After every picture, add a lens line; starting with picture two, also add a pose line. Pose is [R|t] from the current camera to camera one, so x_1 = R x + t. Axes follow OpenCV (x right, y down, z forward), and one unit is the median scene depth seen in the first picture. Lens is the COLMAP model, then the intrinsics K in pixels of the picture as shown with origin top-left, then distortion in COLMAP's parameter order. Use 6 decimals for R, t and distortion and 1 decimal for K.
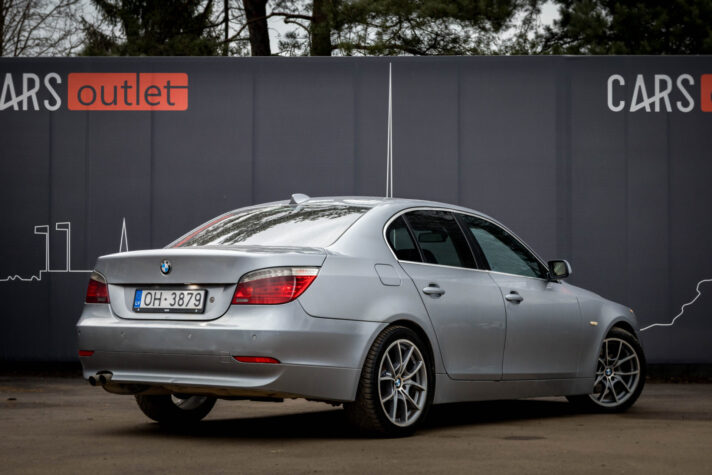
lens RADIAL K [[1554.5, 0, 368.1], [0, 1554.5, 237.4], [0, 0, 1]] dist [0.069308, -0.087034]
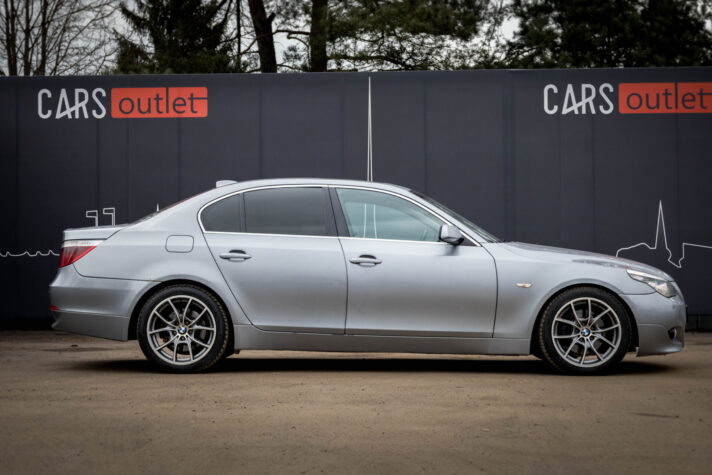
lens RADIAL K [[1411.3, 0, 356.0], [0, 1411.3, 237.5], [0, 0, 1]] dist [0.081008, 0.172421]
pose [[0.999873, -0.010951, -0.011563, 0.012082], [0.011115, 0.999836, 0.014282, 0.000021], [0.011405, -0.014409, 0.999831, -0.106047]]
